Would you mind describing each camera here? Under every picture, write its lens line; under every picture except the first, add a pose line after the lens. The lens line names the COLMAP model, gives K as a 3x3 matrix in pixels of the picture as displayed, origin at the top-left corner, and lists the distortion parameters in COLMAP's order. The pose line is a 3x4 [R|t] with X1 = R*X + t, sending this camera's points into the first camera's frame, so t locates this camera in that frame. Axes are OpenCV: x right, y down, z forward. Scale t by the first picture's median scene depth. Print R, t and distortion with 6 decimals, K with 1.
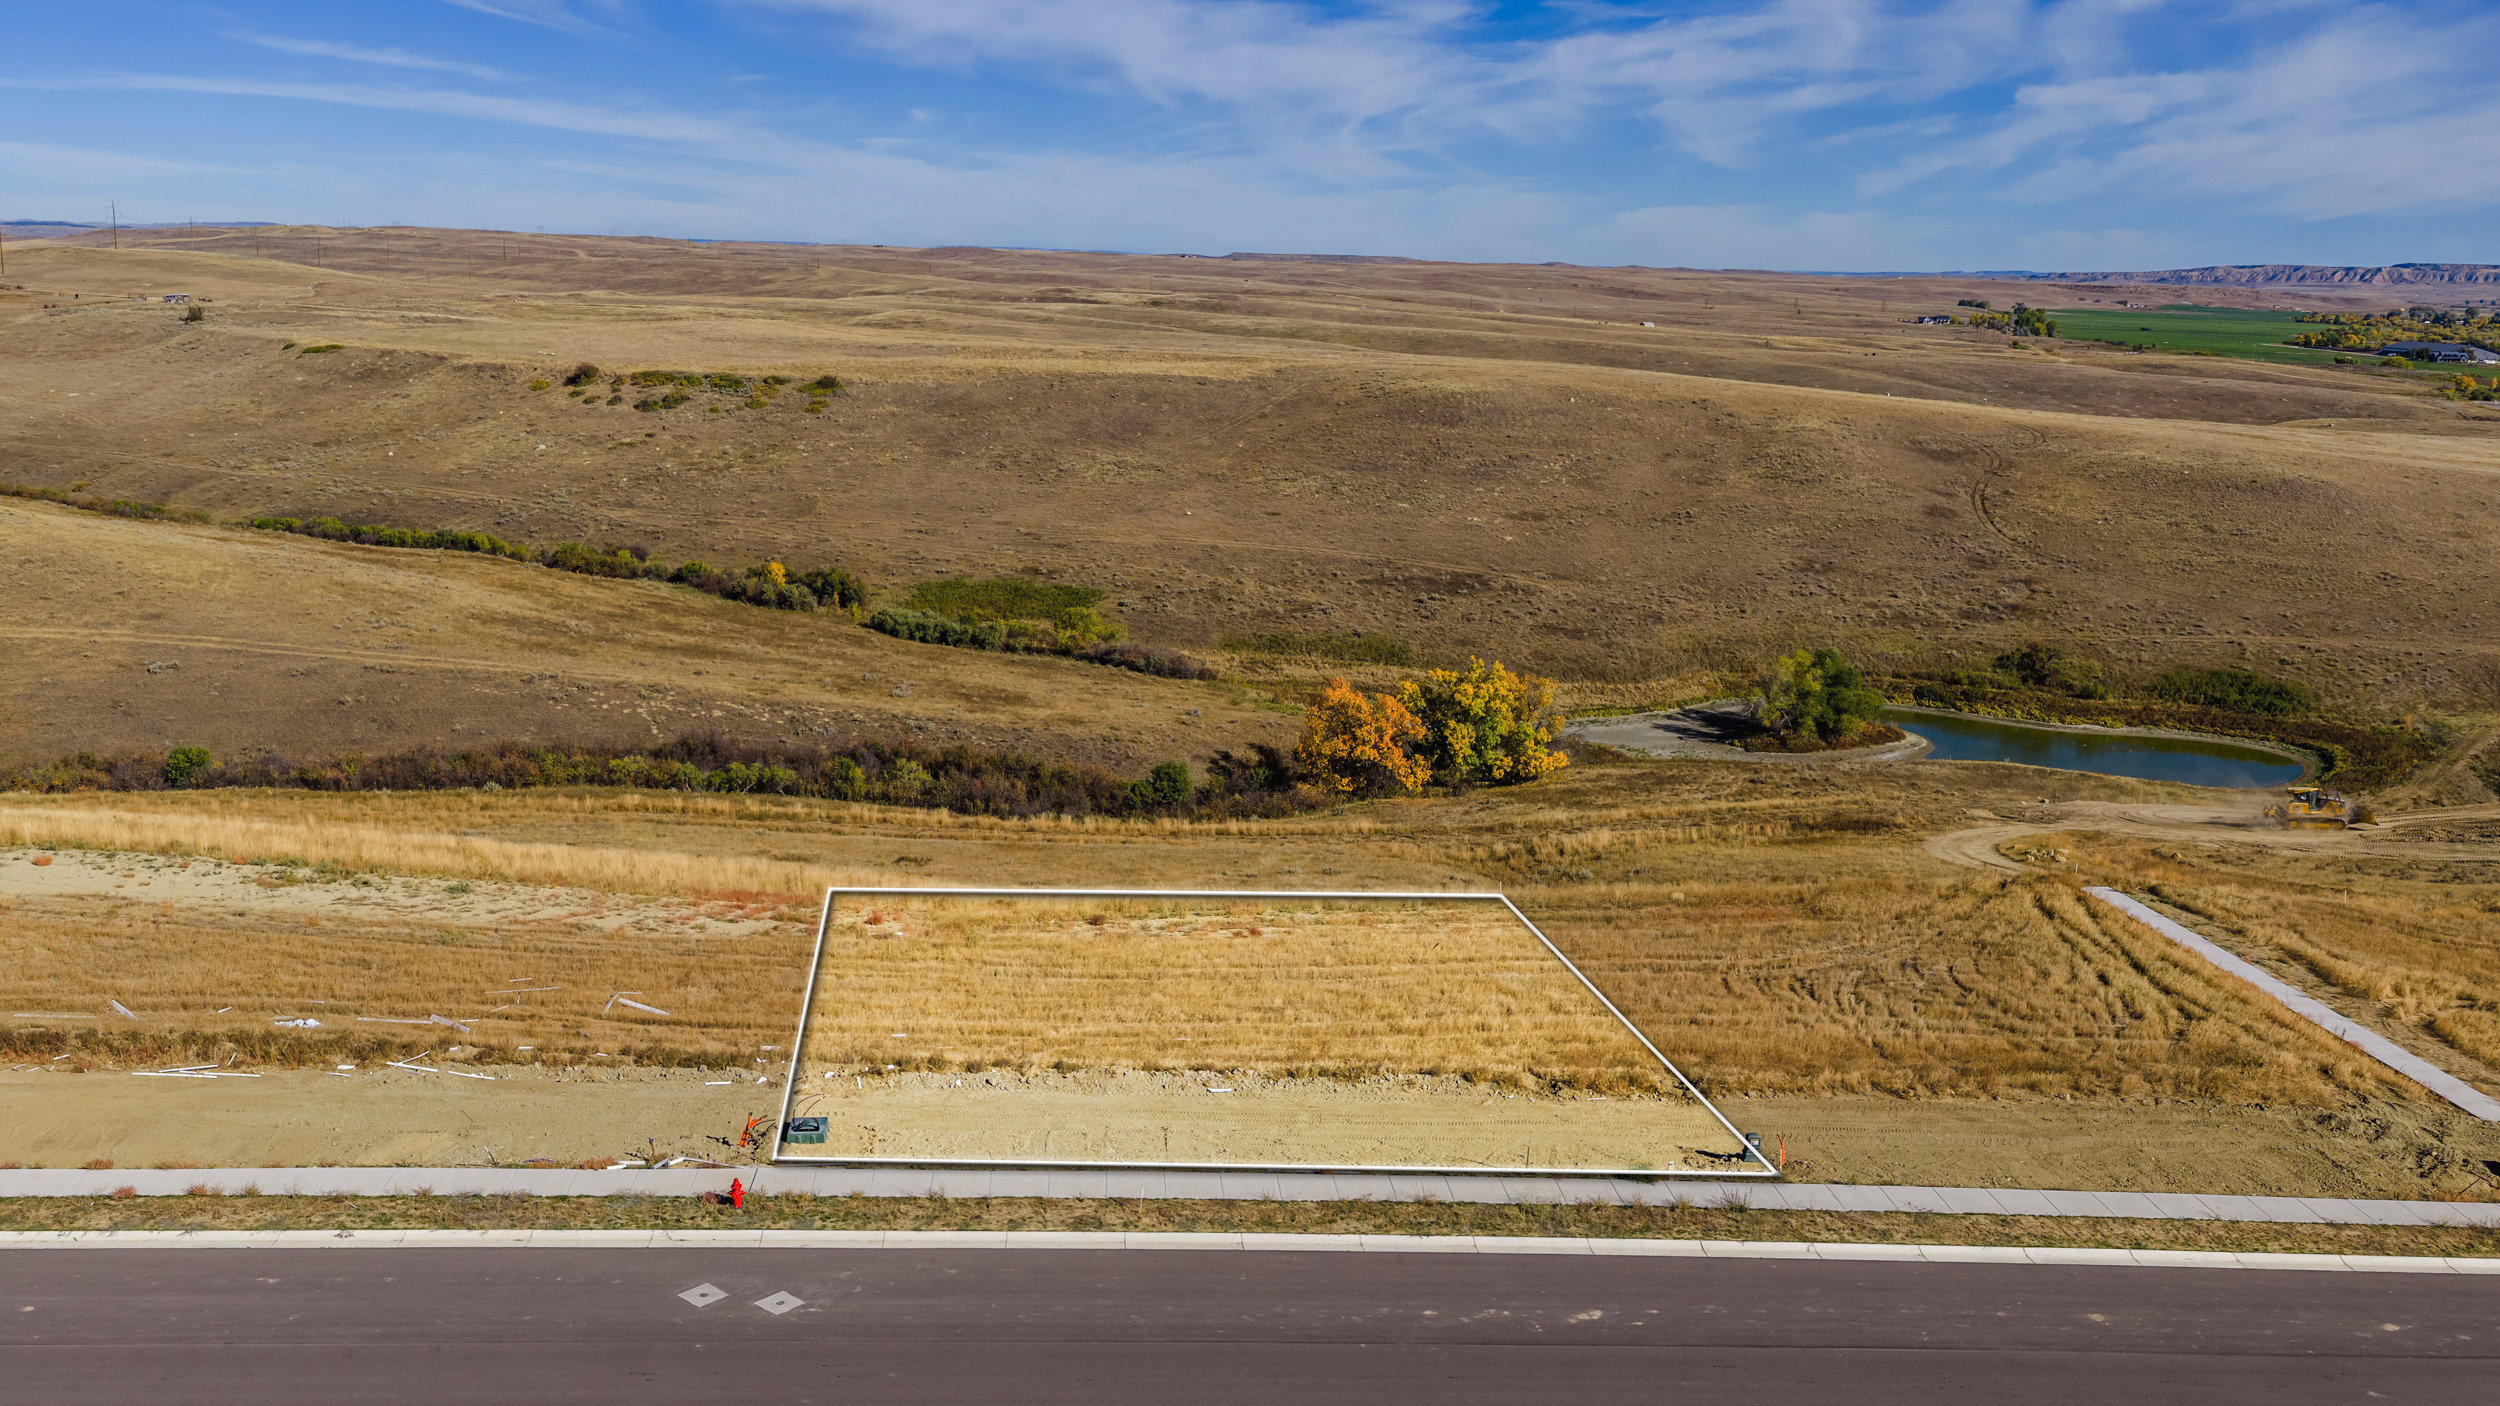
lens RADIAL K [[2053.8, 0, 1251.4], [0, 2053.8, 717.7], [0, 0, 1]] dist [0.033293, -0.064790]
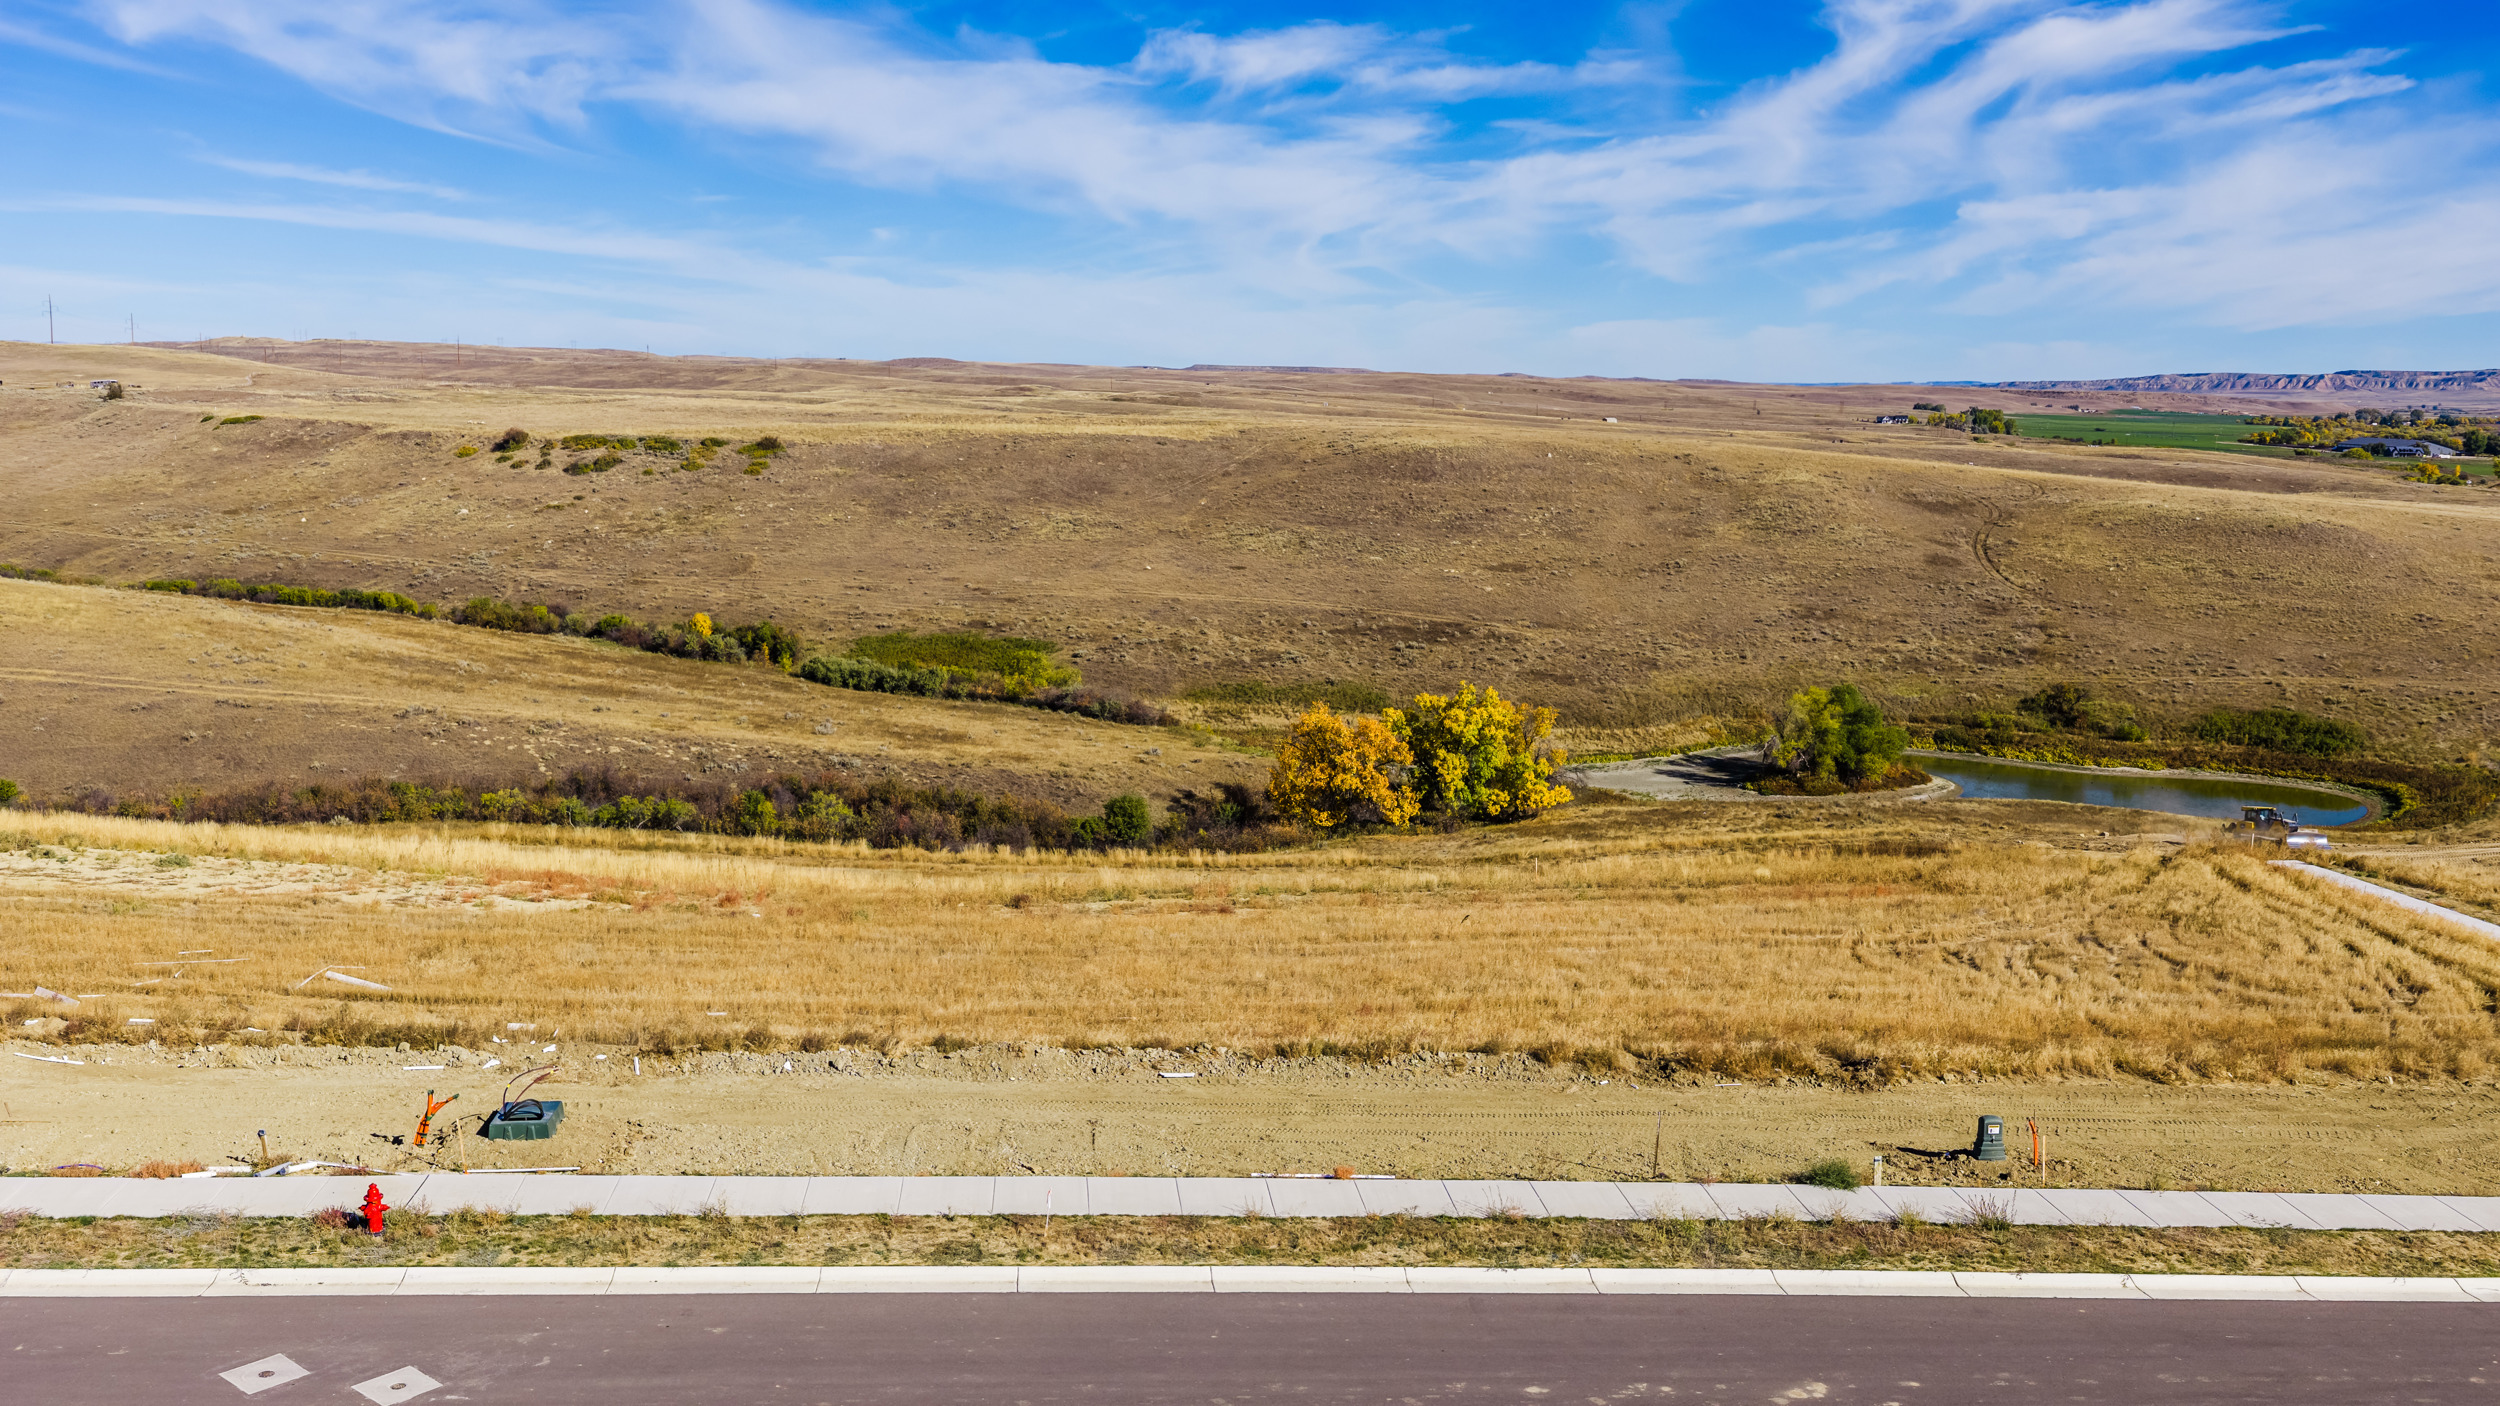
lens RADIAL K [[2053.8, 0, 1251.4], [0, 2053.8, 717.7], [0, 0, 1]] dist [0.033293, -0.064790]
pose [[0.999816, -0.007476, 0.017683, -0.000544], [0.008417, 0.998521, -0.053716, 0.026393], [-0.017255, 0.053855, 0.998400, 0.083382]]
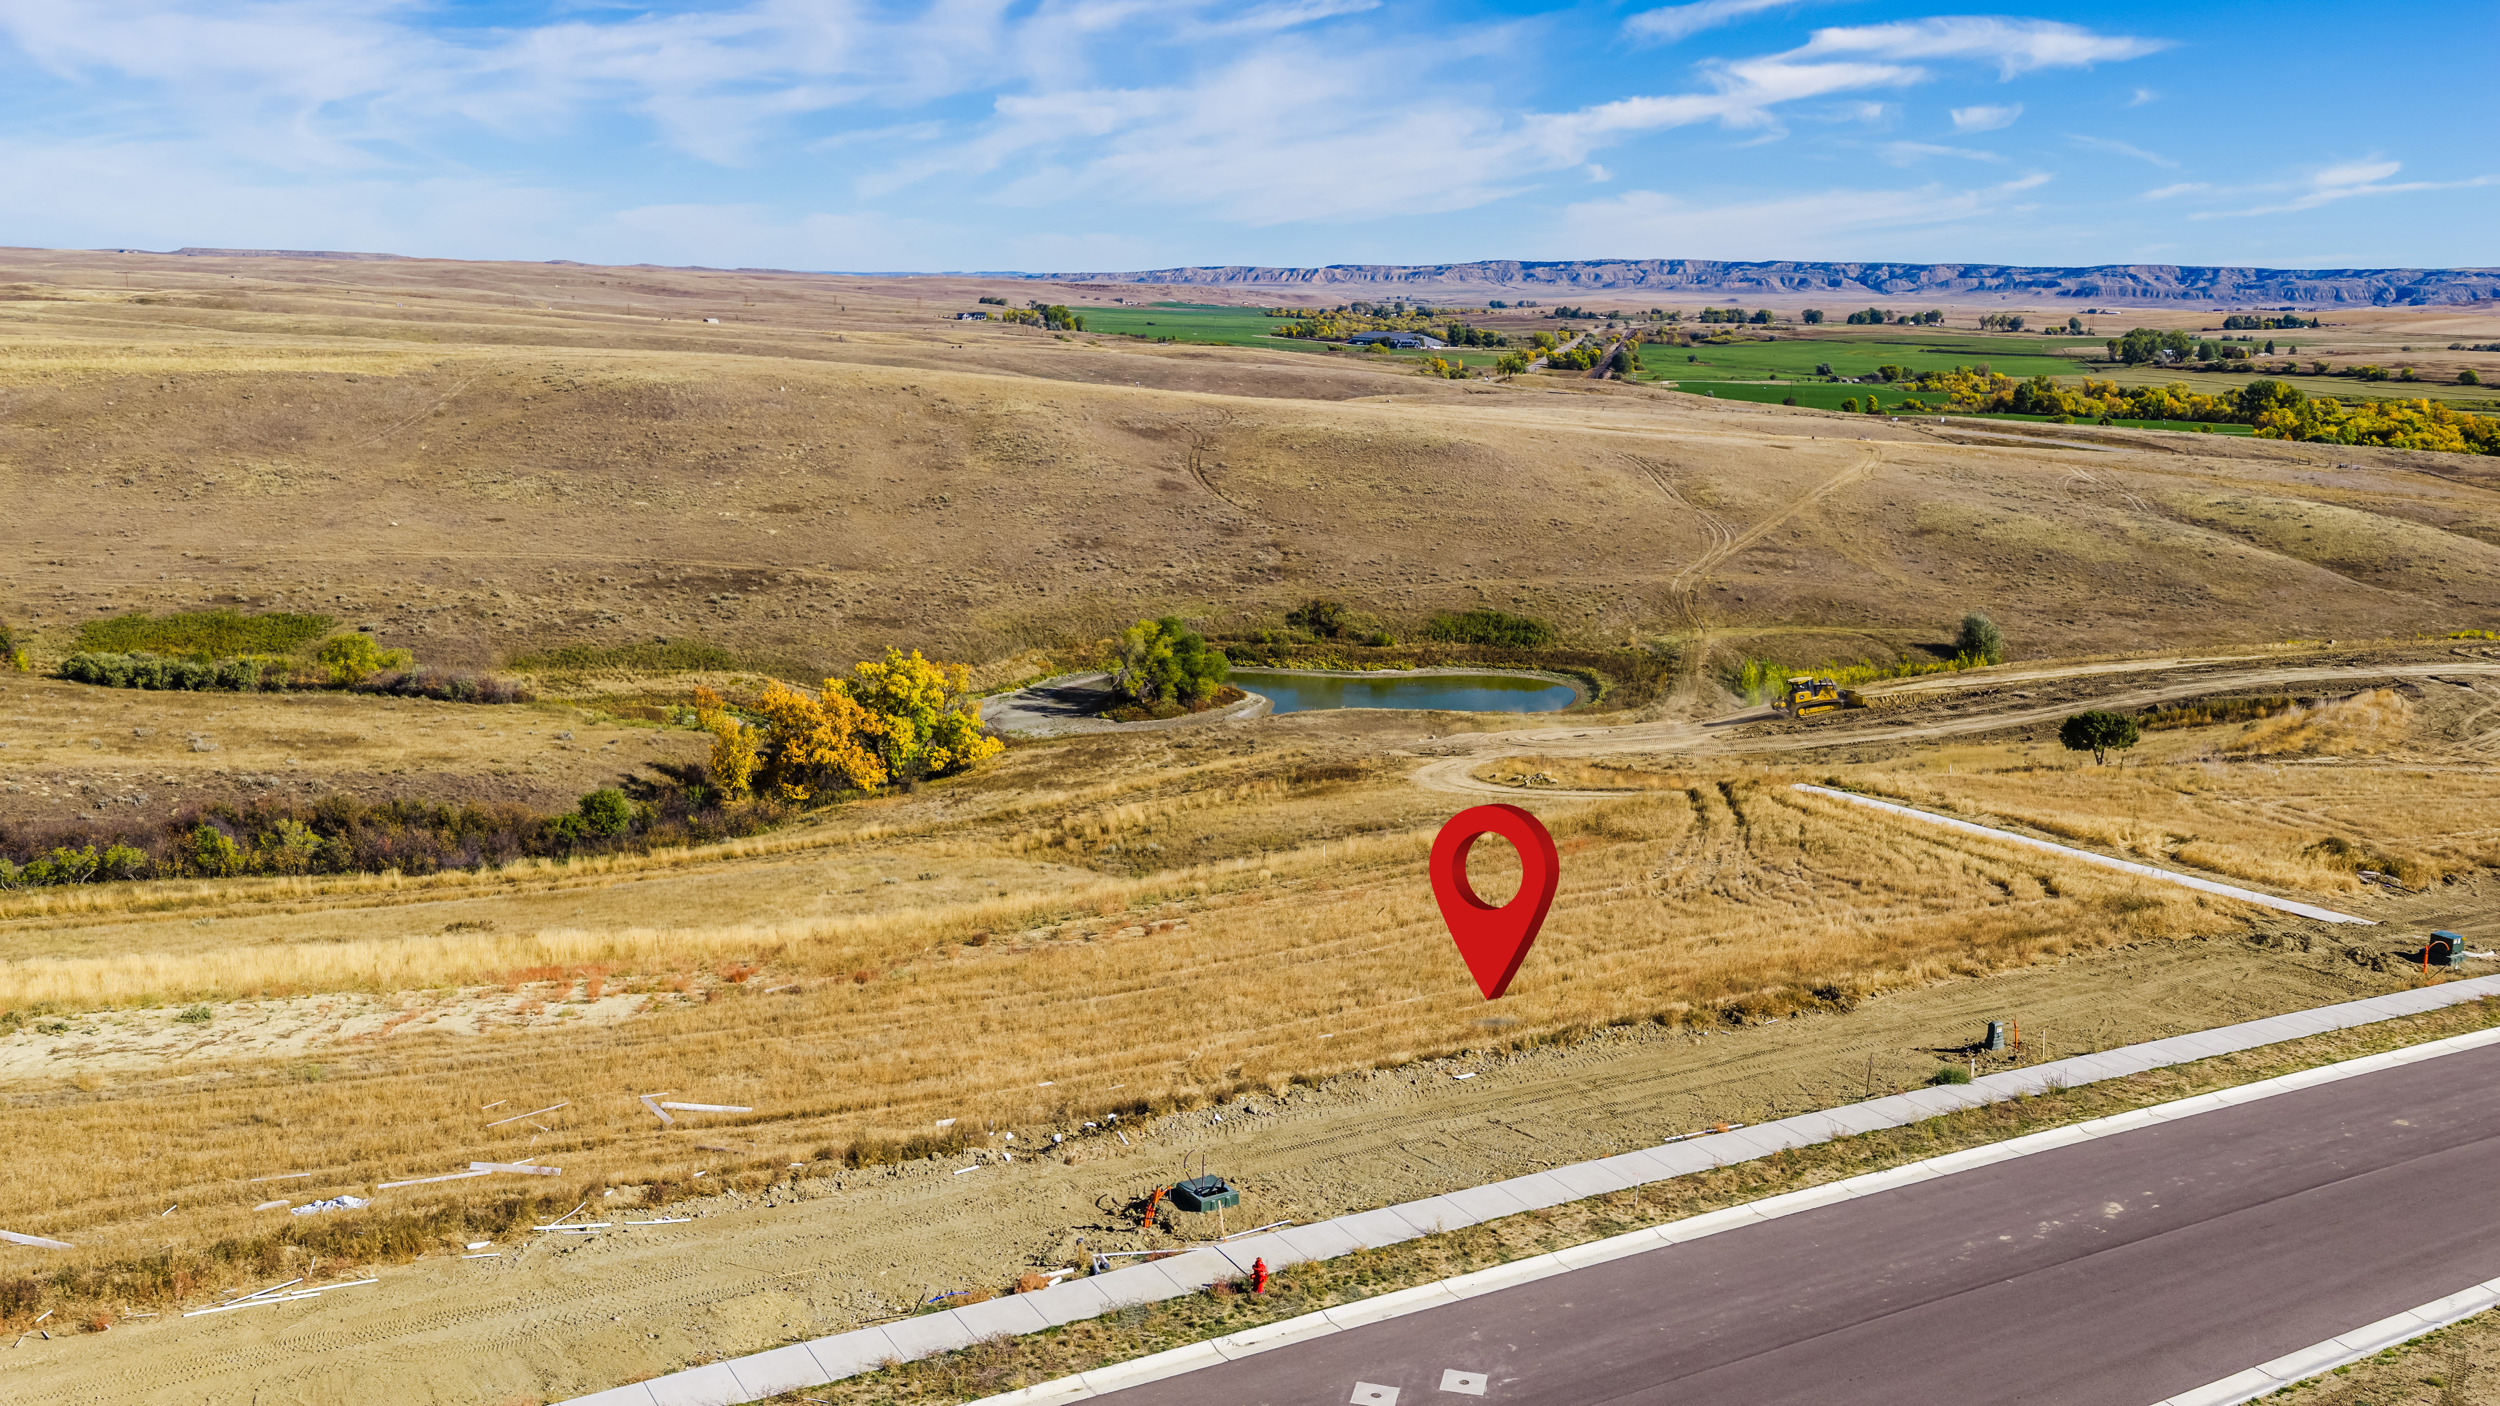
lens RADIAL K [[2053.8, 0, 1251.4], [0, 2053.8, 717.7], [0, 0, 1]] dist [0.033293, -0.064790]
pose [[0.894334, -0.094330, 0.437342, -0.127465], [0.094303, 0.995304, 0.021833, -0.001608], [-0.437348, 0.021716, 0.899030, 0.057057]]
